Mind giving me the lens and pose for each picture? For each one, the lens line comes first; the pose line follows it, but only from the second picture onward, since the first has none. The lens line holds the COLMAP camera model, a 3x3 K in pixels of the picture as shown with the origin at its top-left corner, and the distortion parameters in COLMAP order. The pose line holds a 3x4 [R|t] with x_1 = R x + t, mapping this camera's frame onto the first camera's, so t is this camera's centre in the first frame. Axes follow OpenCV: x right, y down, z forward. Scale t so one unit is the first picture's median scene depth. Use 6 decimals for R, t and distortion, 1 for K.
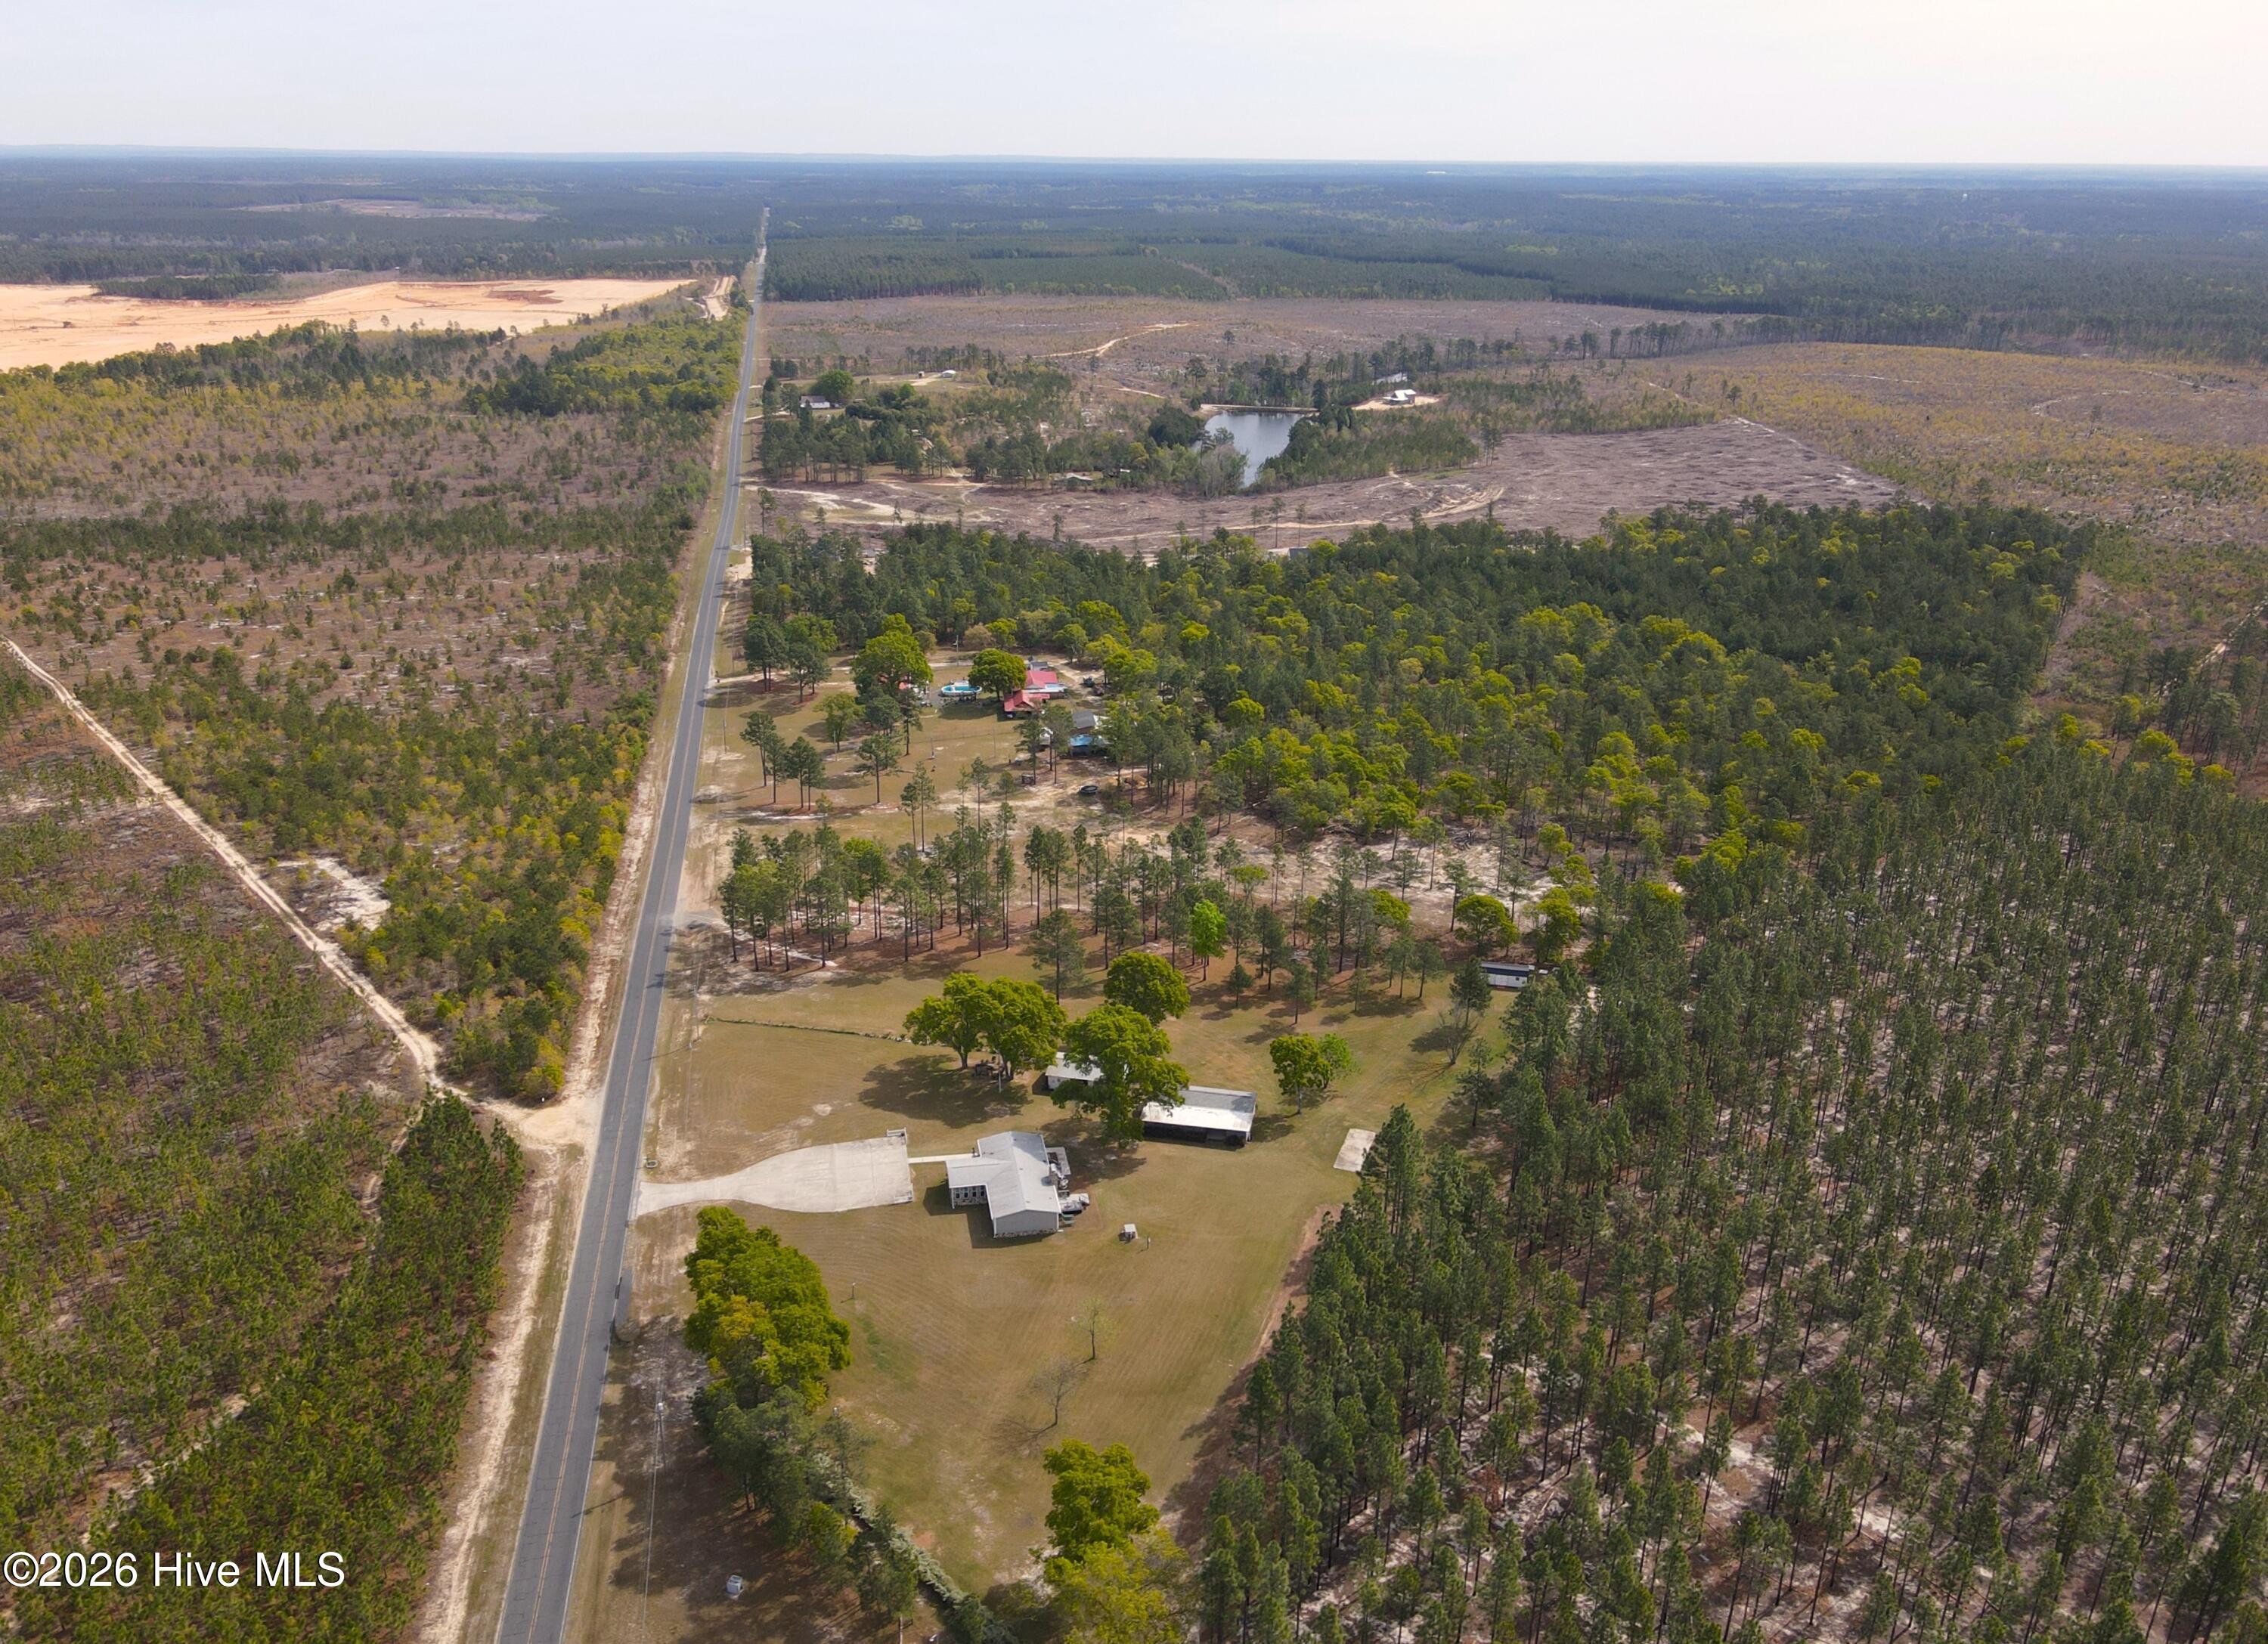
lens RADIAL K [[1751.8, 0, 1100.9], [0, 1751.8, 870.8], [0, 0, 1]] dist [0.032721, 0.009100]
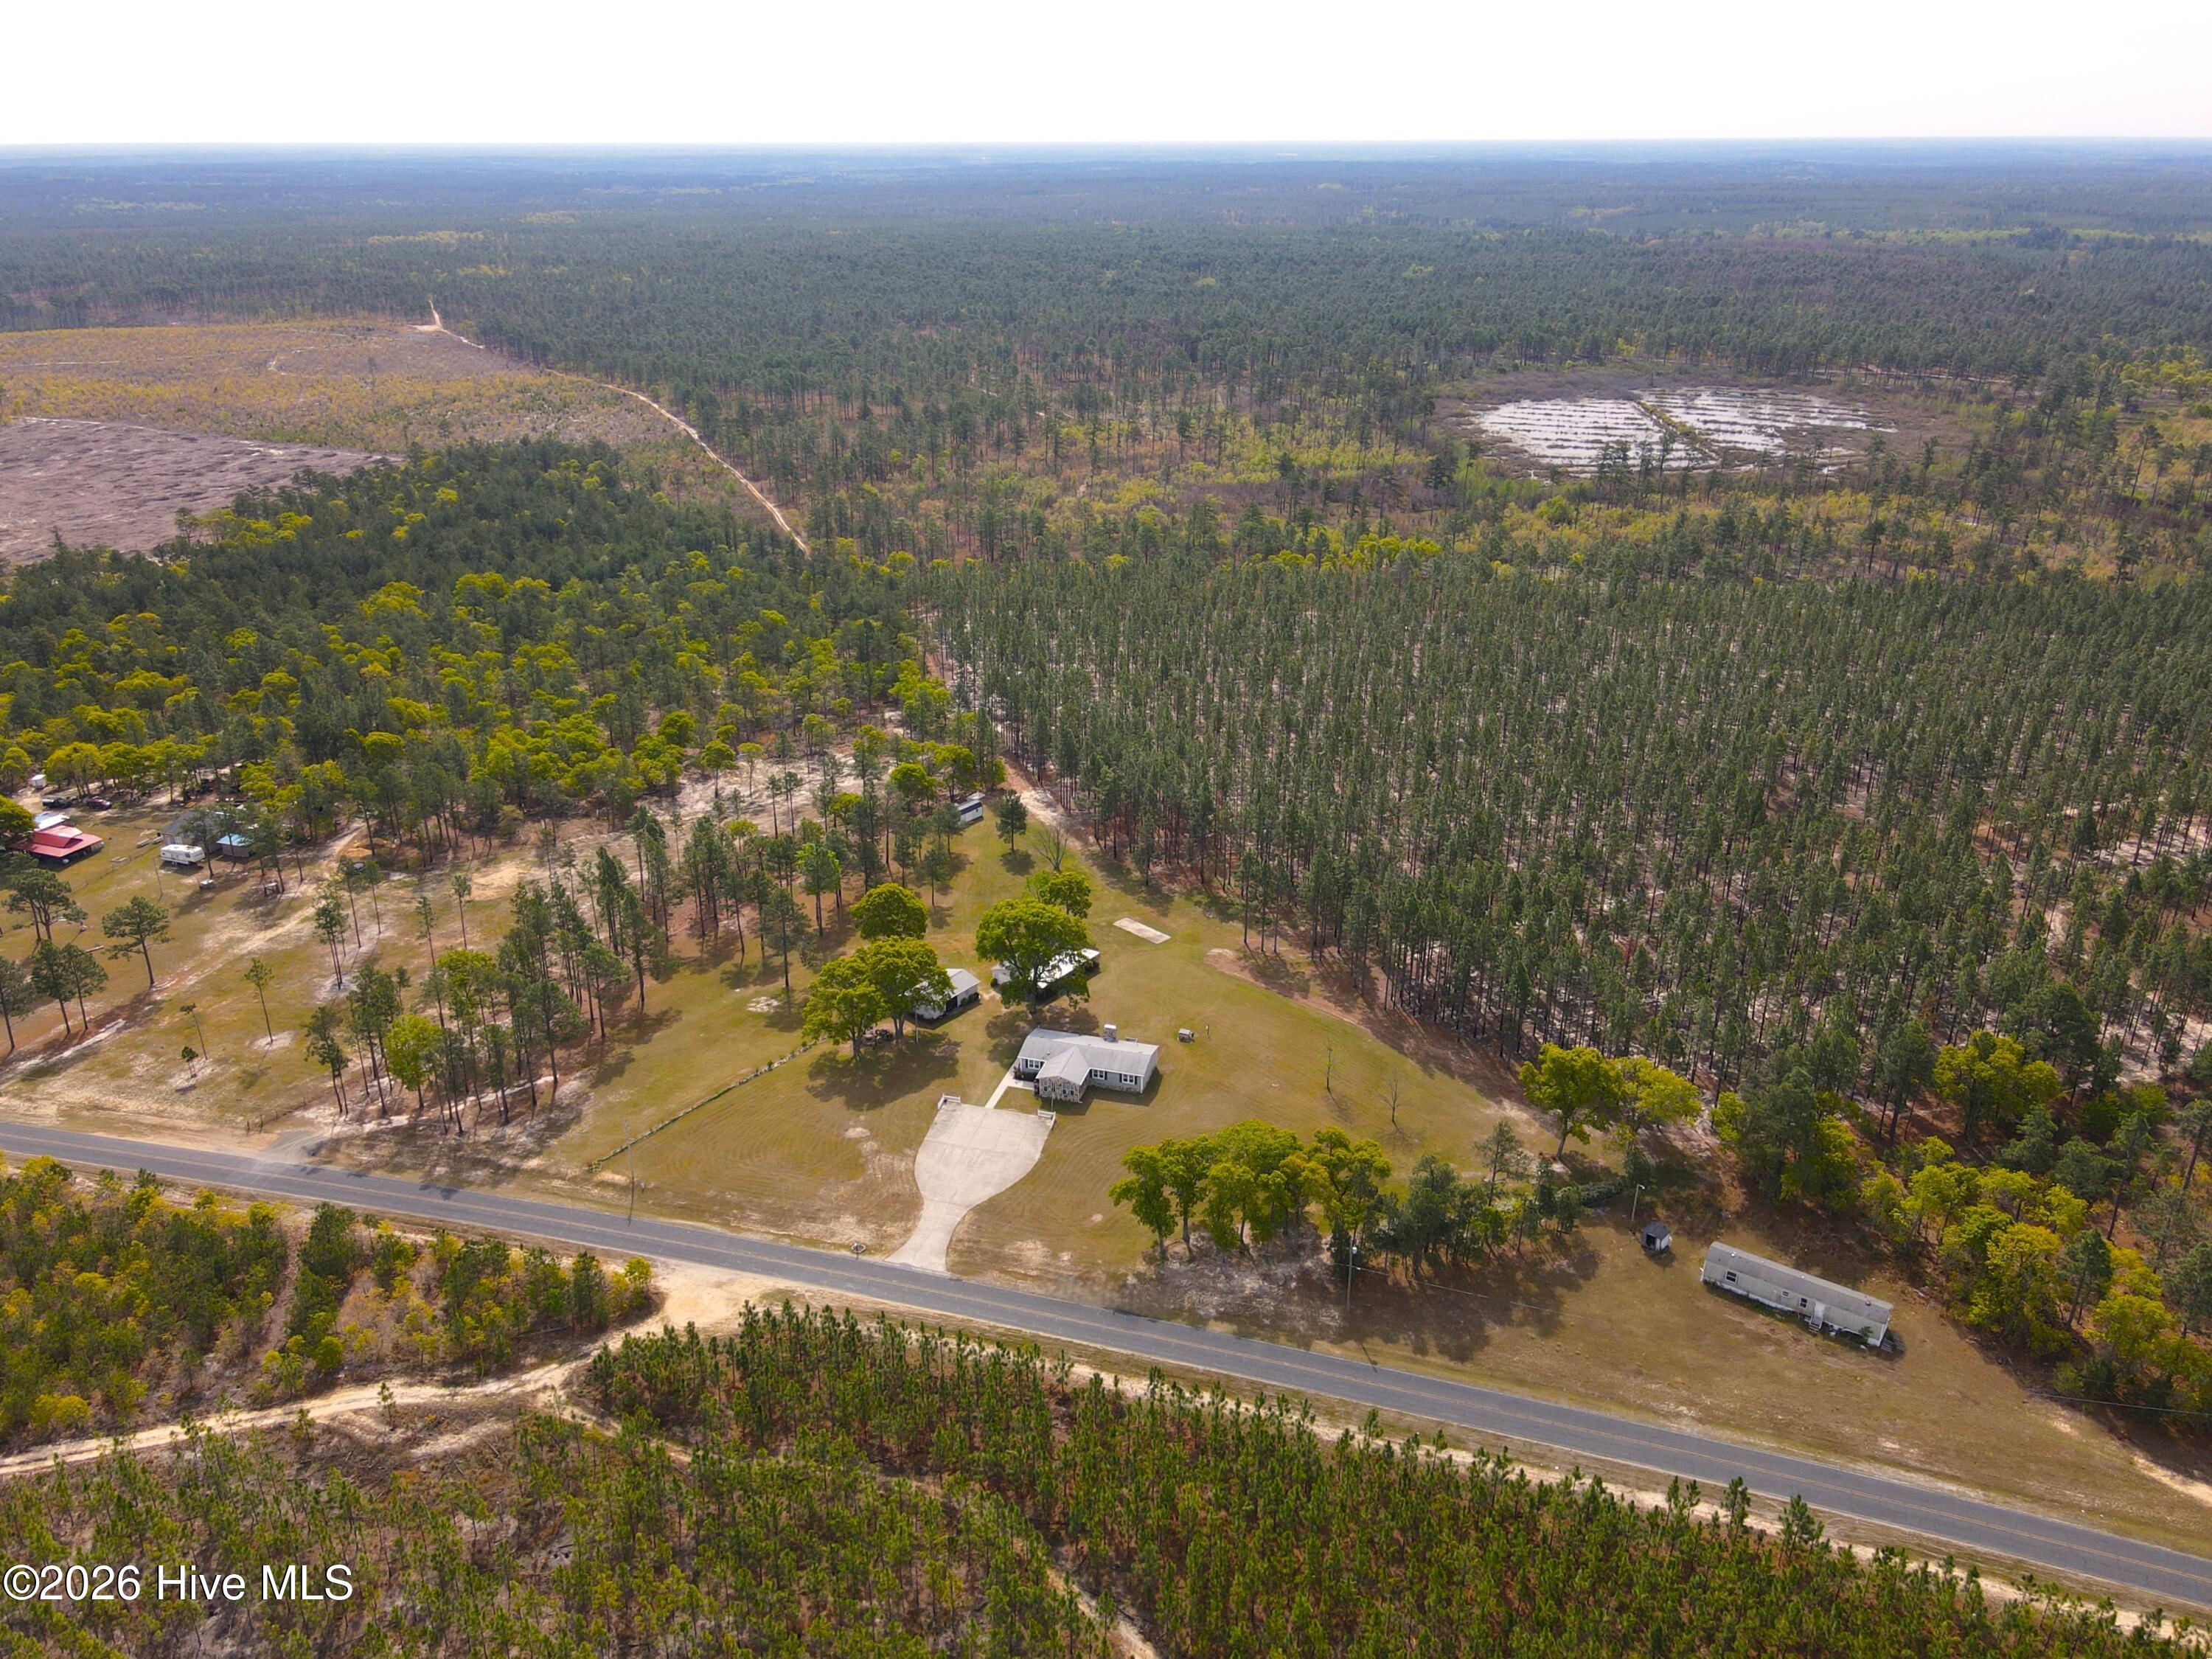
lens RADIAL K [[1665.1, 0, 1106.0], [0, 1665.1, 829.5], [0, 0, 1]] dist [-0.034764, 0.155047]
pose [[0.426337, -0.356195, 0.831482, -0.707906], [0.350862, 0.912360, 0.210940, -0.142381], [-0.833746, 0.201804, 0.513948, 0.339114]]
